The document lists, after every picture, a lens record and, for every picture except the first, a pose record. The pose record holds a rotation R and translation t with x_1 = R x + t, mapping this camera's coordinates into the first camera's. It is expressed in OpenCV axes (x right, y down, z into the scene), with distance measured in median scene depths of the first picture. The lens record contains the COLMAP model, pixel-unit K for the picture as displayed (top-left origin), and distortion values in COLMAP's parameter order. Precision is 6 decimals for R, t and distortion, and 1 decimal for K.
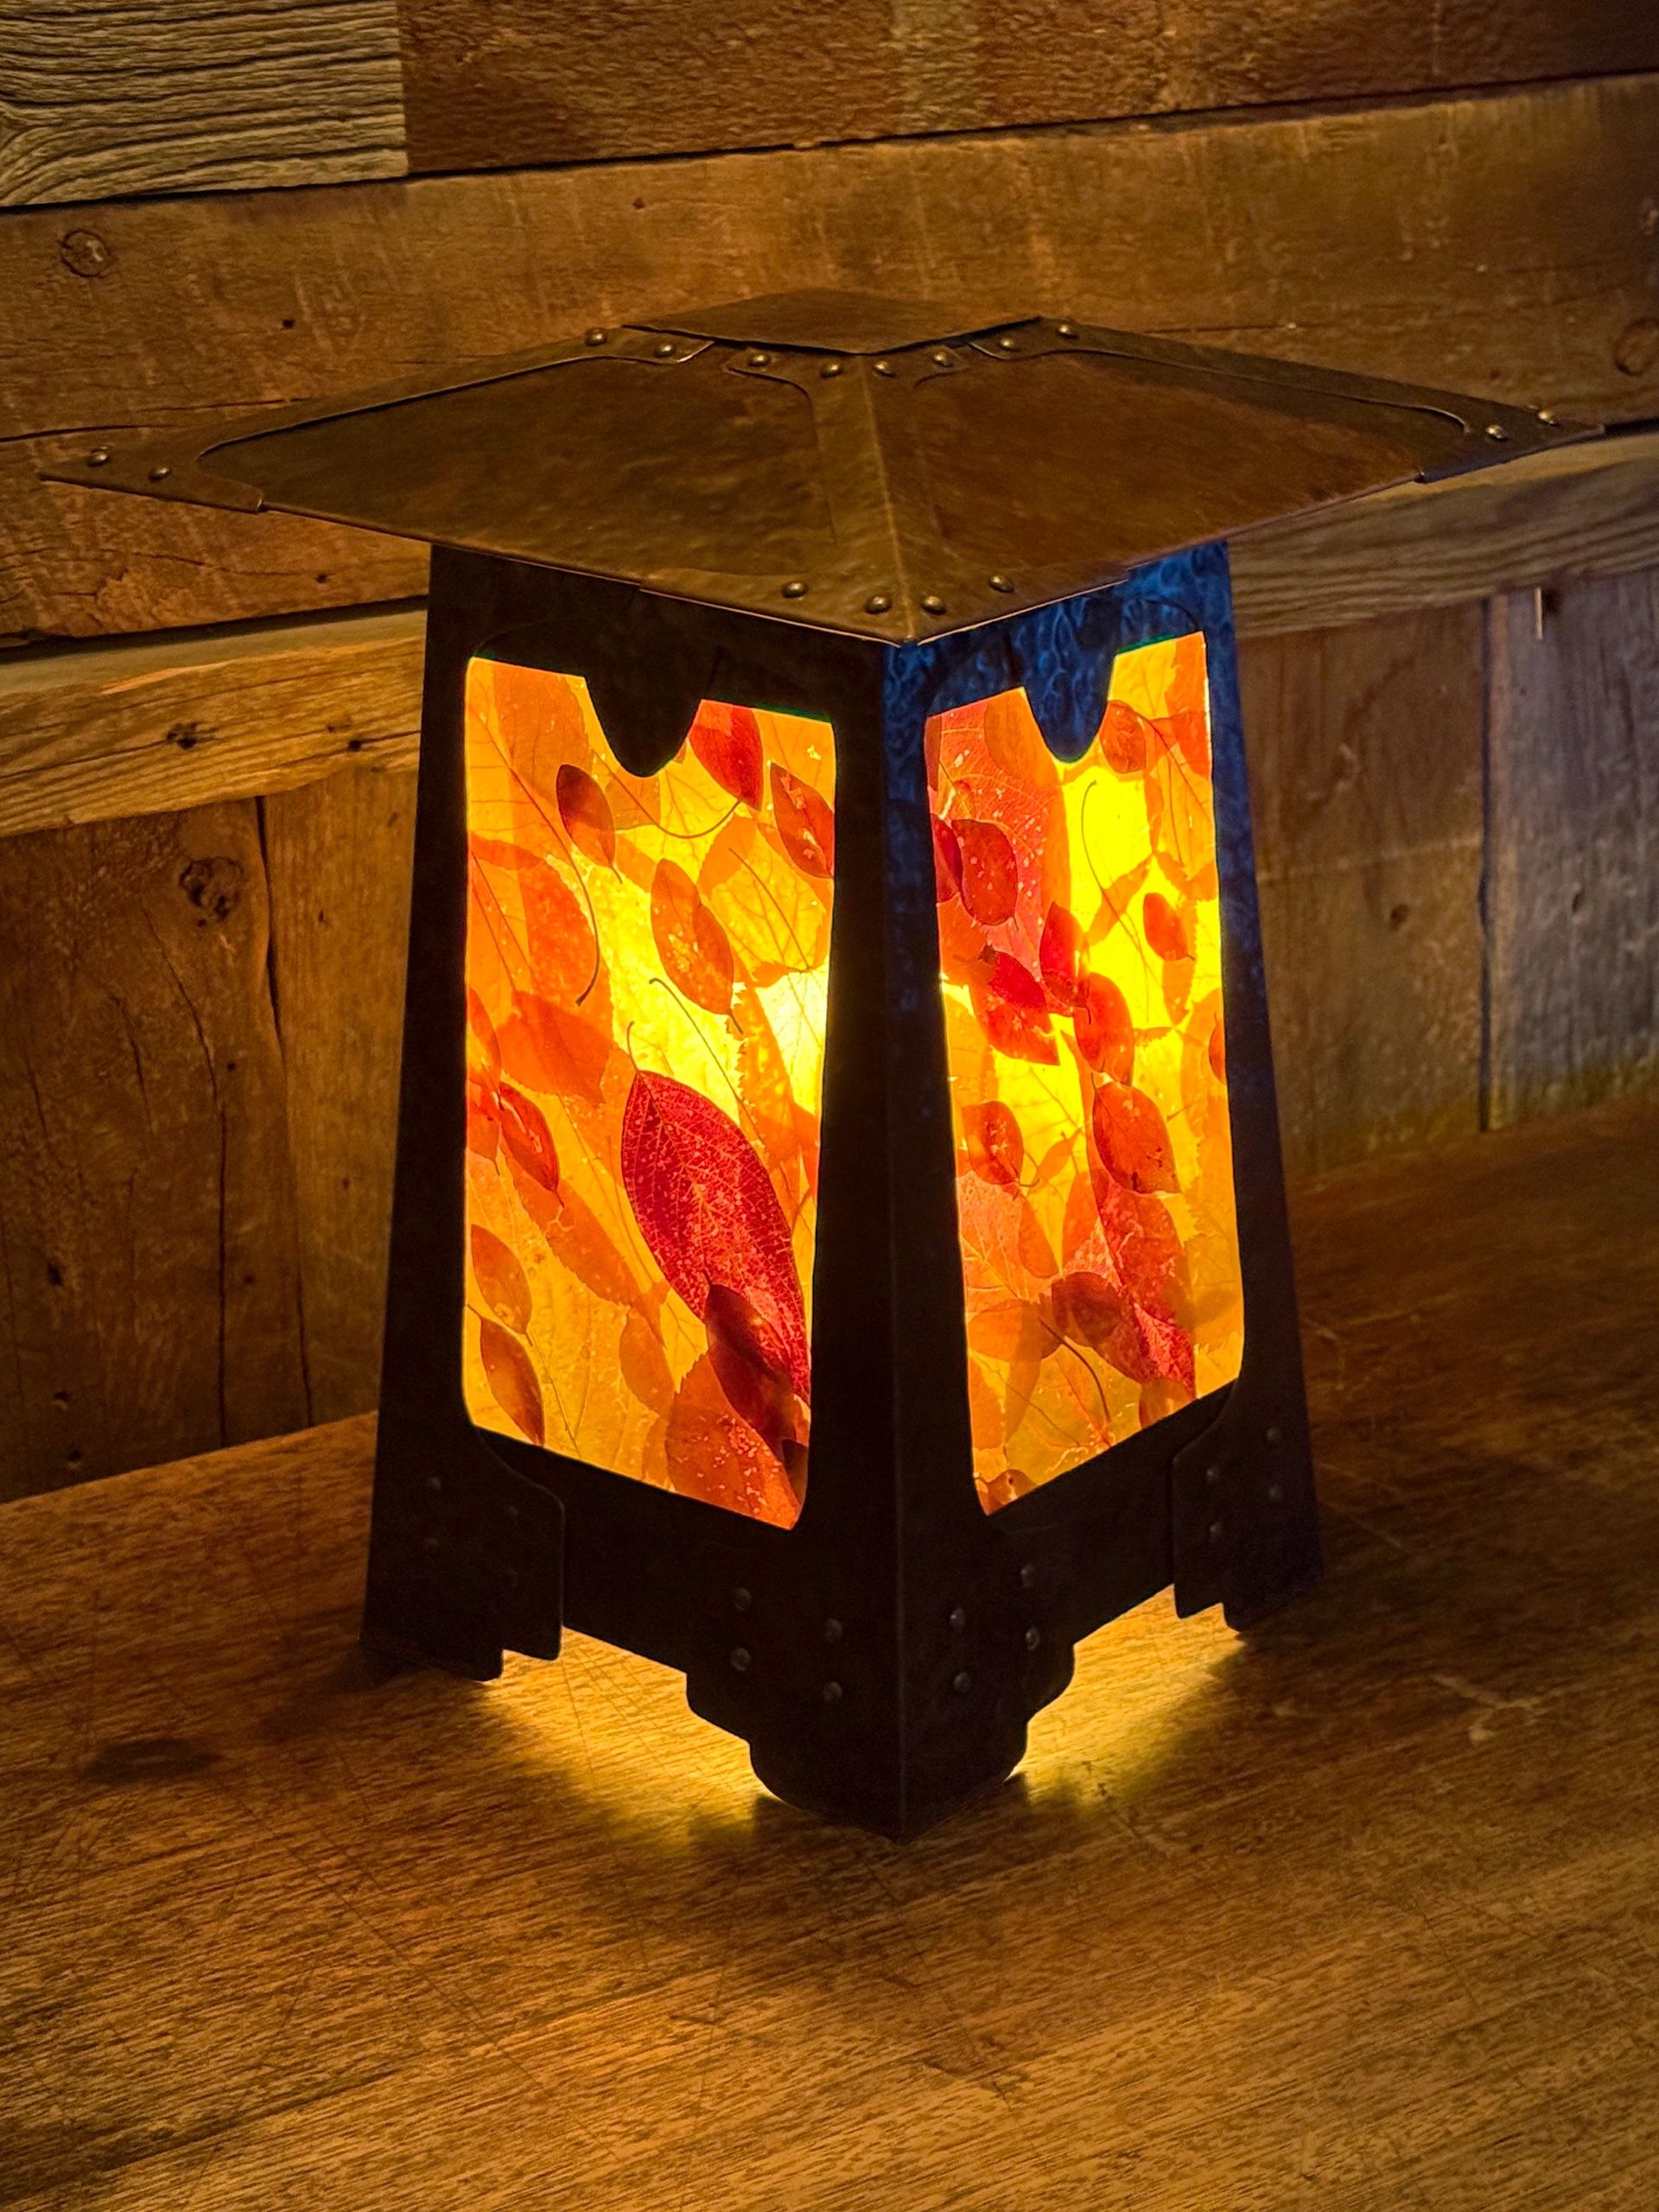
lens RADIAL K [[3897.1, 0, 865.9], [0, 3897.1, 1056.0], [0, 0, 1]] dist [0.130174, 0.000000]
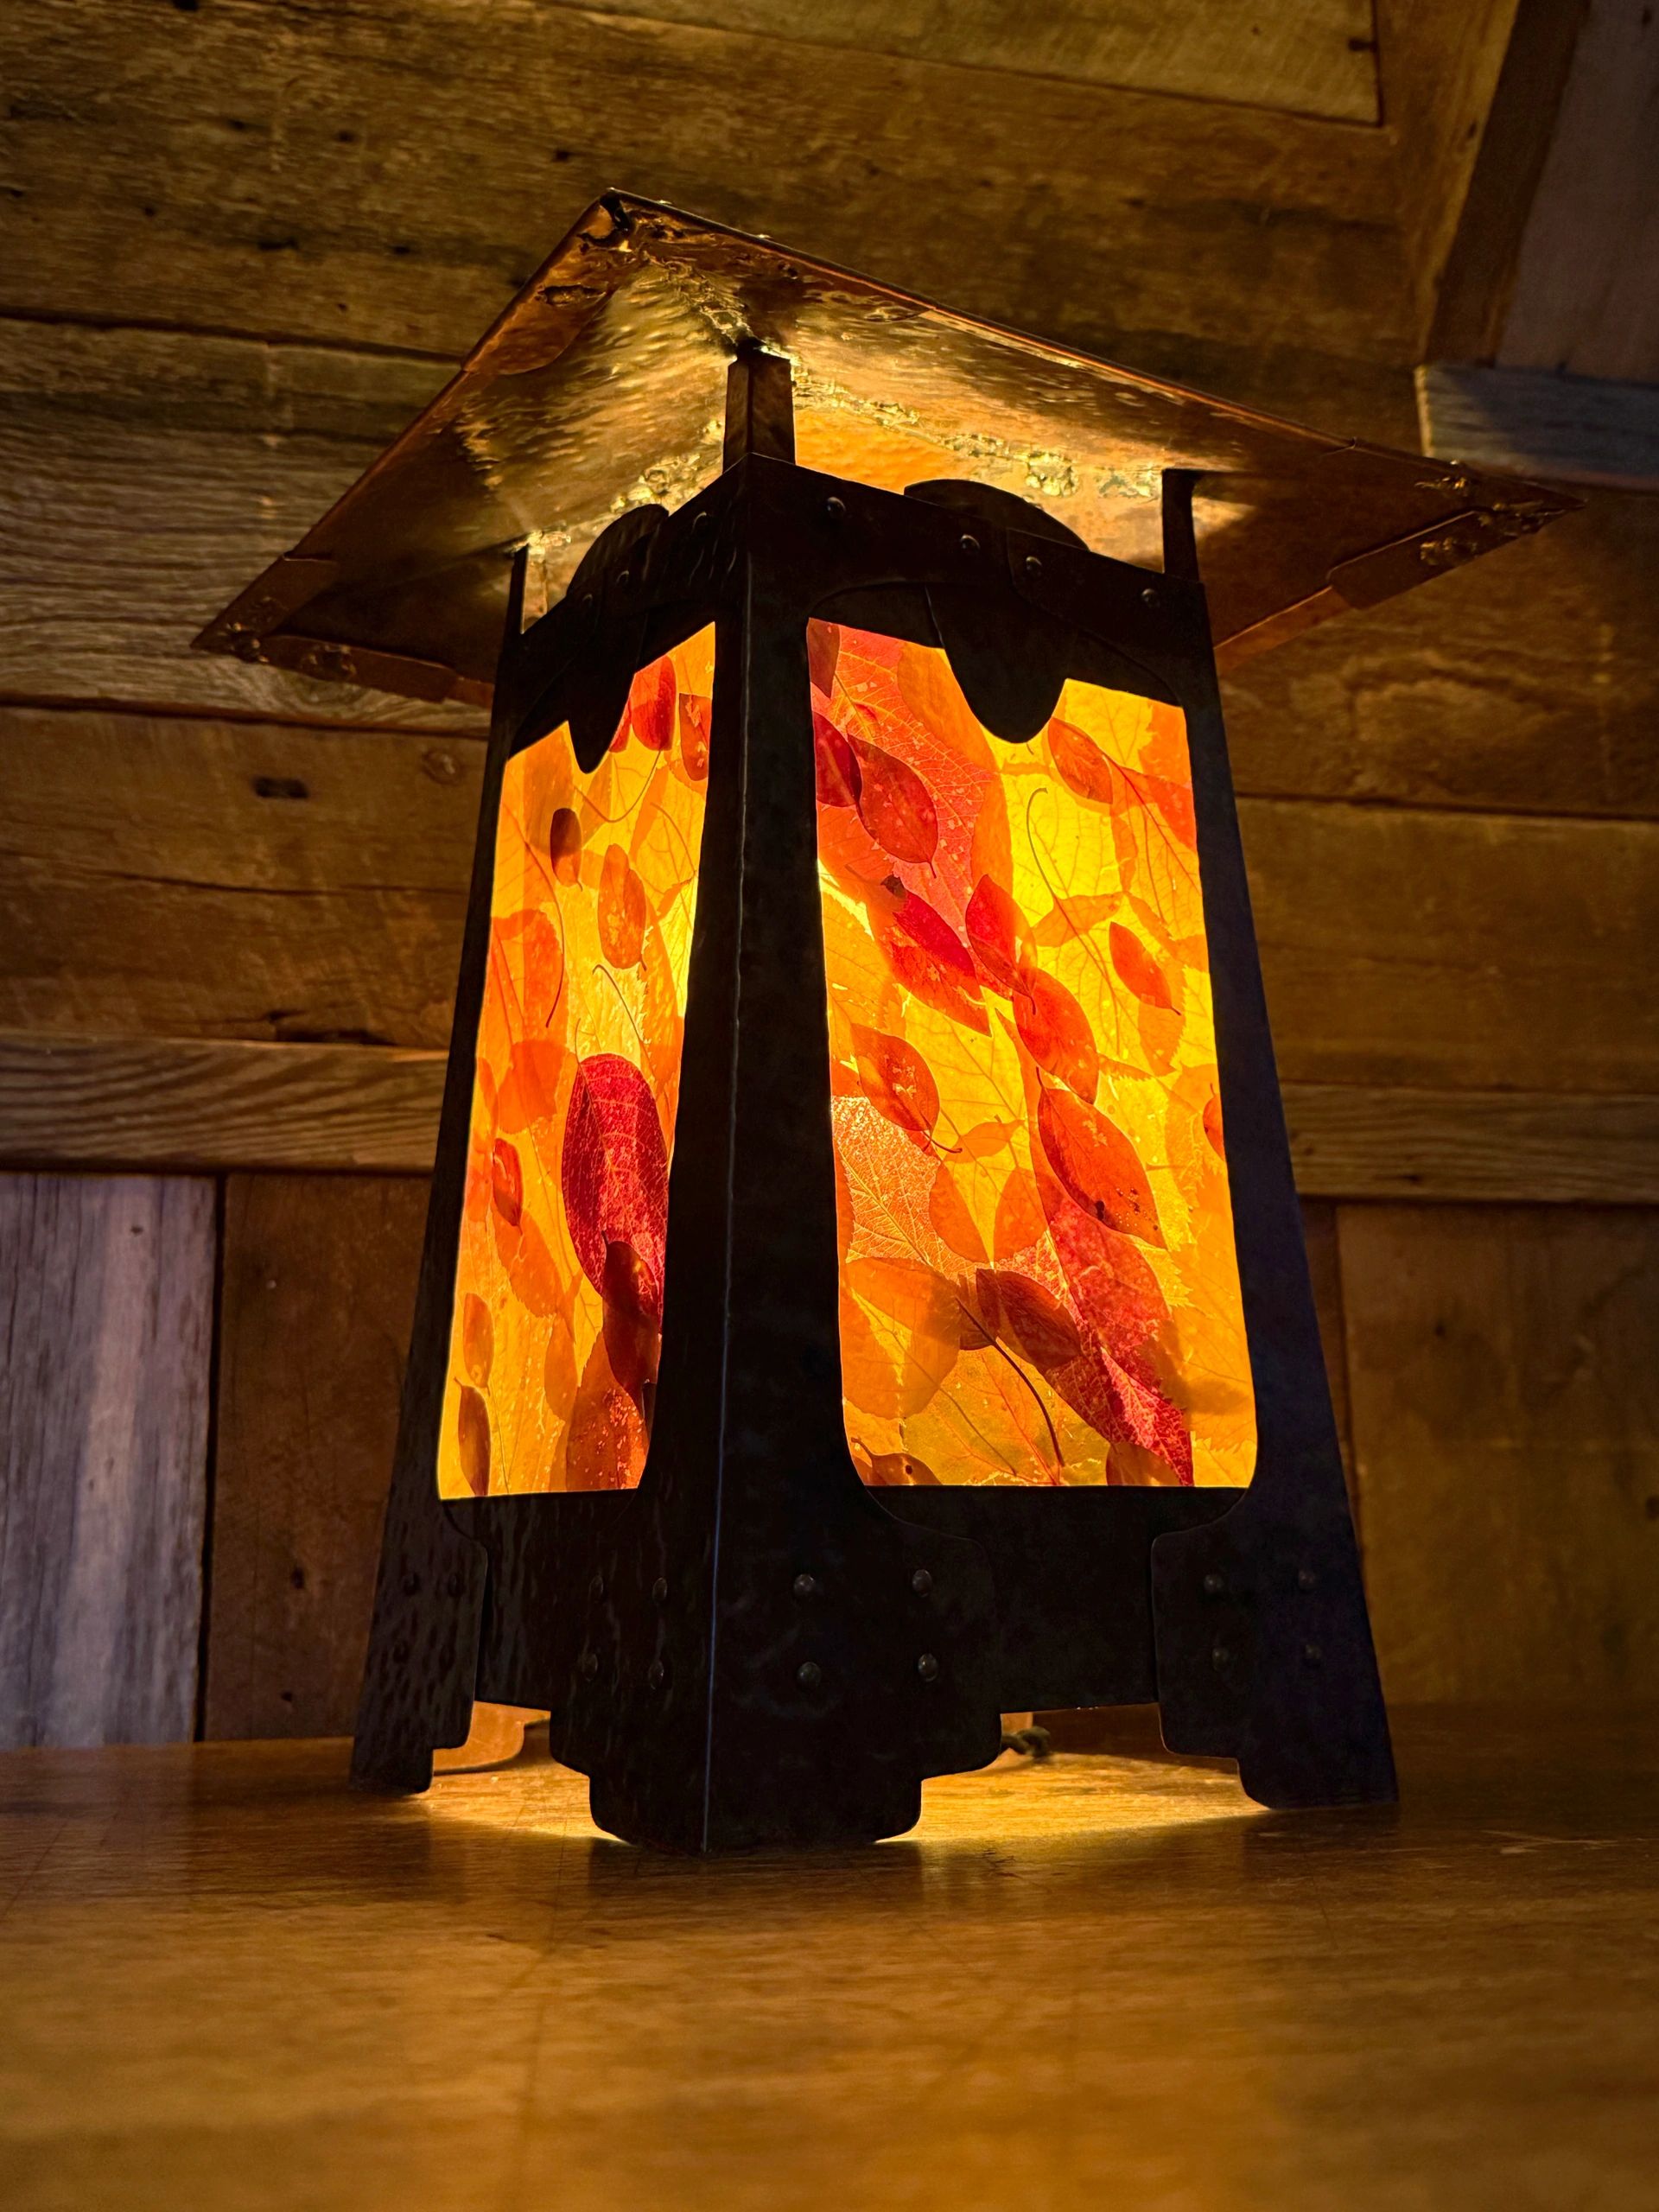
lens RADIAL K [[2211.7, 0, 829.9], [0, 2211.7, 1106.2], [0, 0, 1]] dist [0.075065, 0.000000]
pose [[0.947608, -0.052341, -0.315118, 0.177147], [-0.108940, 0.874391, -0.472834, 0.268800], [0.300285, 0.482390, 0.822878, 0.543881]]
